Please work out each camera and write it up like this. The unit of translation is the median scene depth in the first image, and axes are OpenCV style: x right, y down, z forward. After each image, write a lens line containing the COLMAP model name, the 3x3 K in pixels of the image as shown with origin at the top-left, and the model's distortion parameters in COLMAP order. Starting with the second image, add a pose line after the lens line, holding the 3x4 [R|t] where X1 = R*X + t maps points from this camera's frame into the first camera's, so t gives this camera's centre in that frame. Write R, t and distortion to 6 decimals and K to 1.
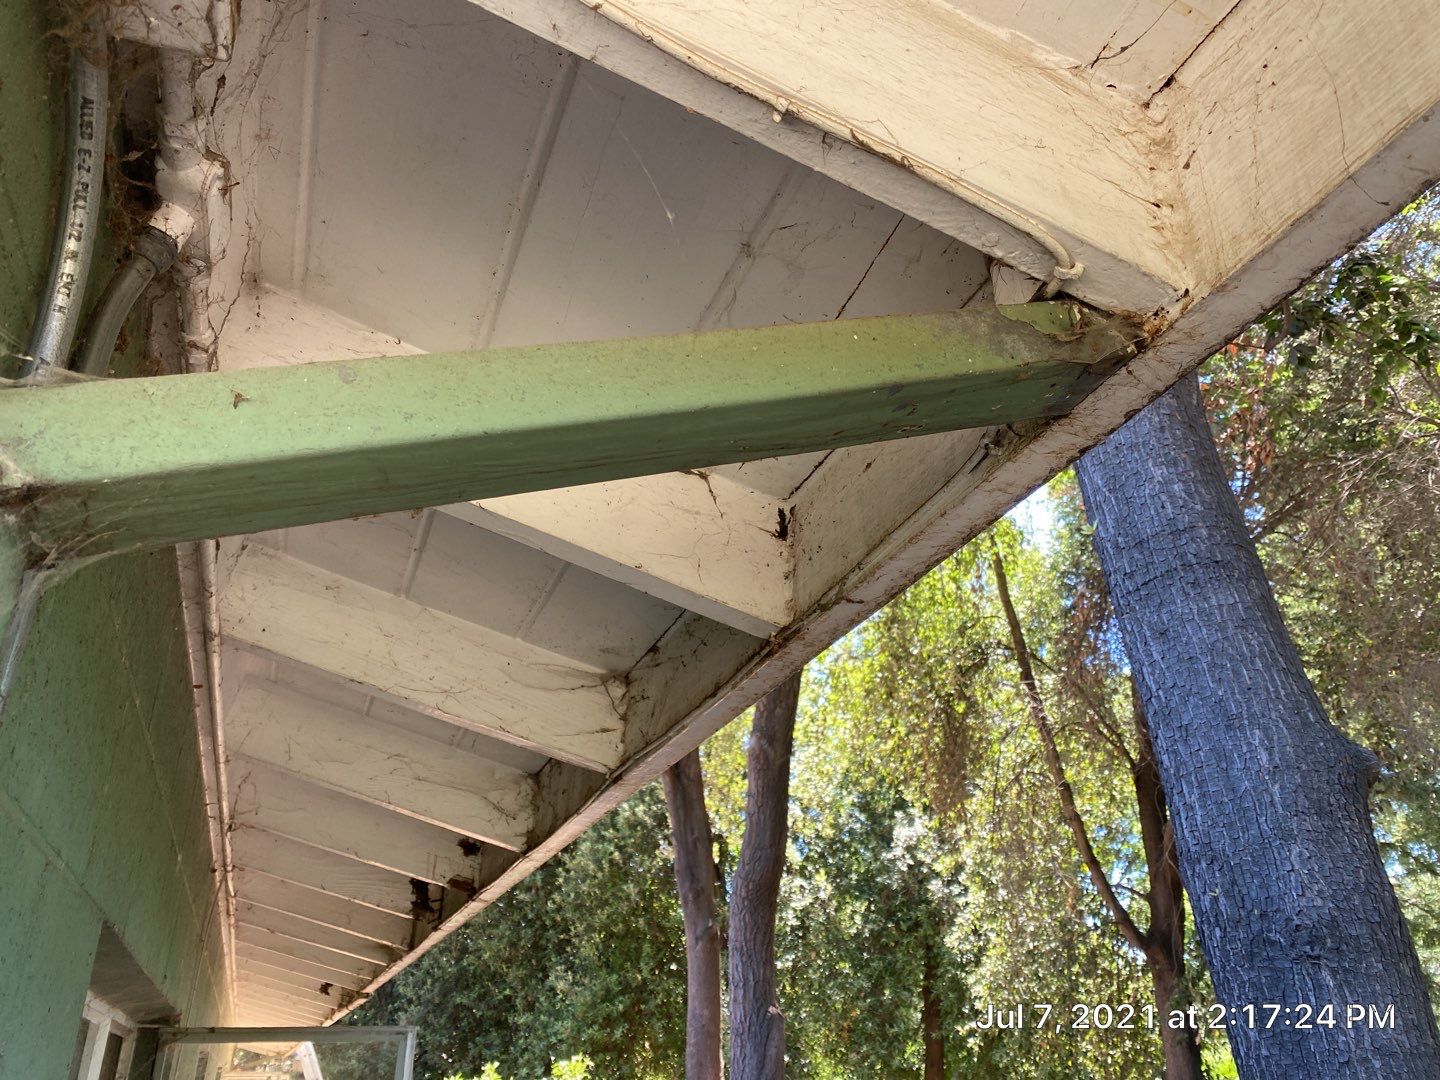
lens RADIAL K [[1201.0, 0, 716.4], [0, 1201.0, 542.4], [0, 0, 1]] dist [0.087314, -0.010779]
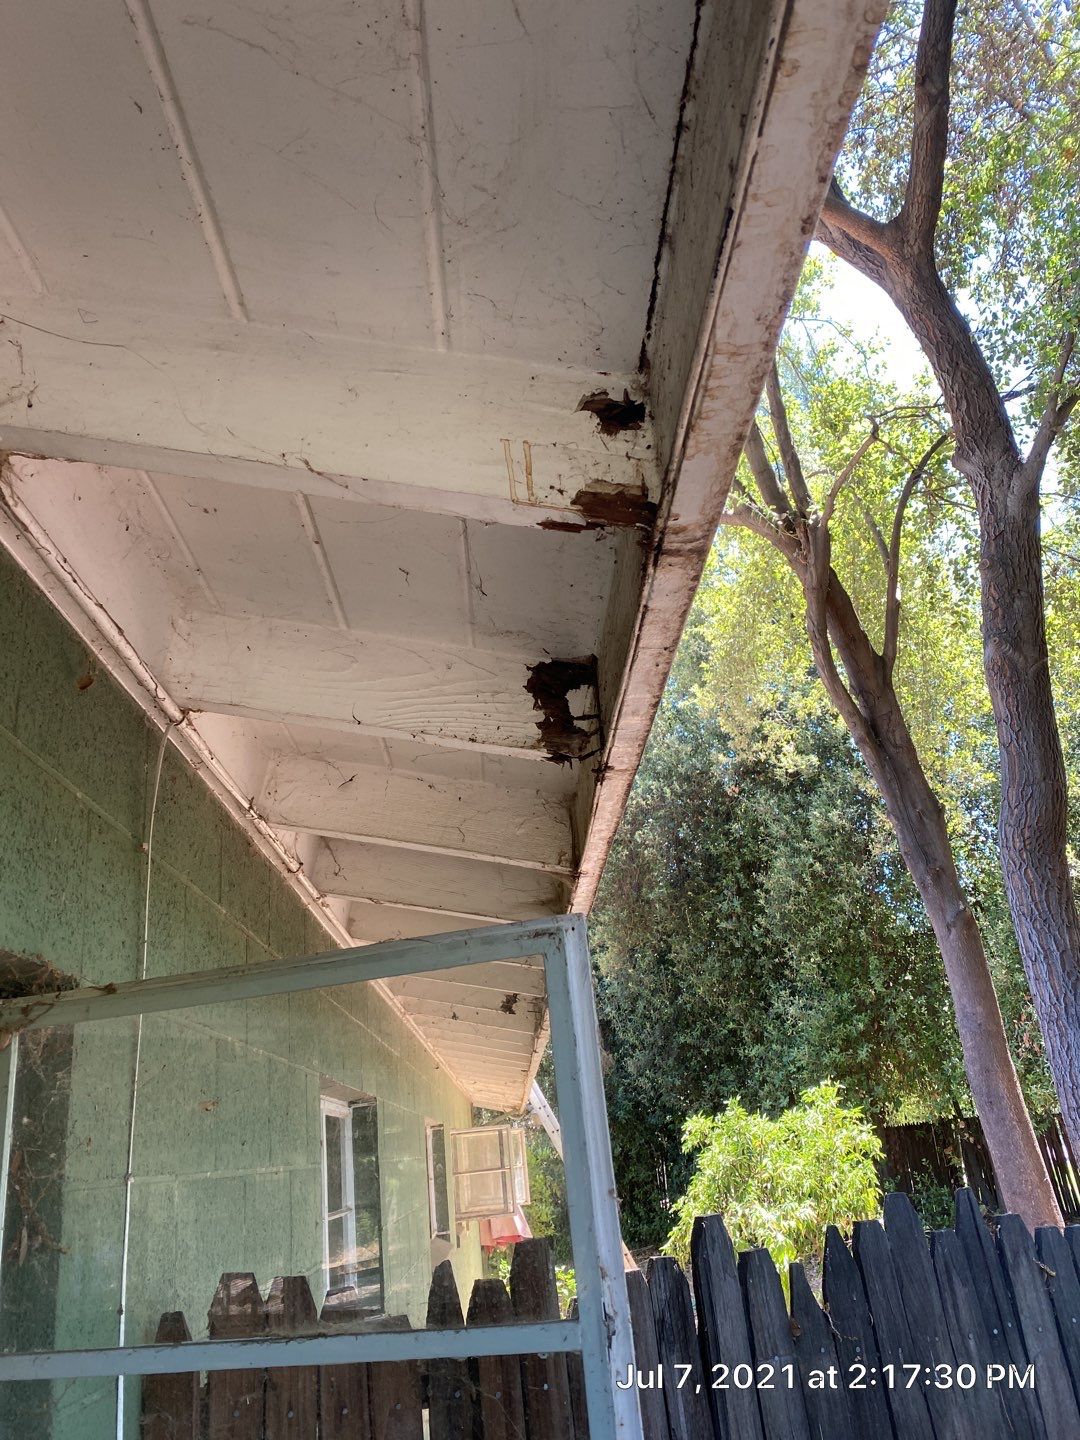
lens RADIAL K [[1201.0, 0, 542.4], [0, 1201.0, 719.4], [0, 0, 1]] dist [0.087314, -0.010779]
pose [[0.945894, -0.197270, -0.257620, -0.023211], [0.220988, 0.973020, 0.066311, 0.047601], [0.237588, -0.119654, 0.963968, 0.099774]]
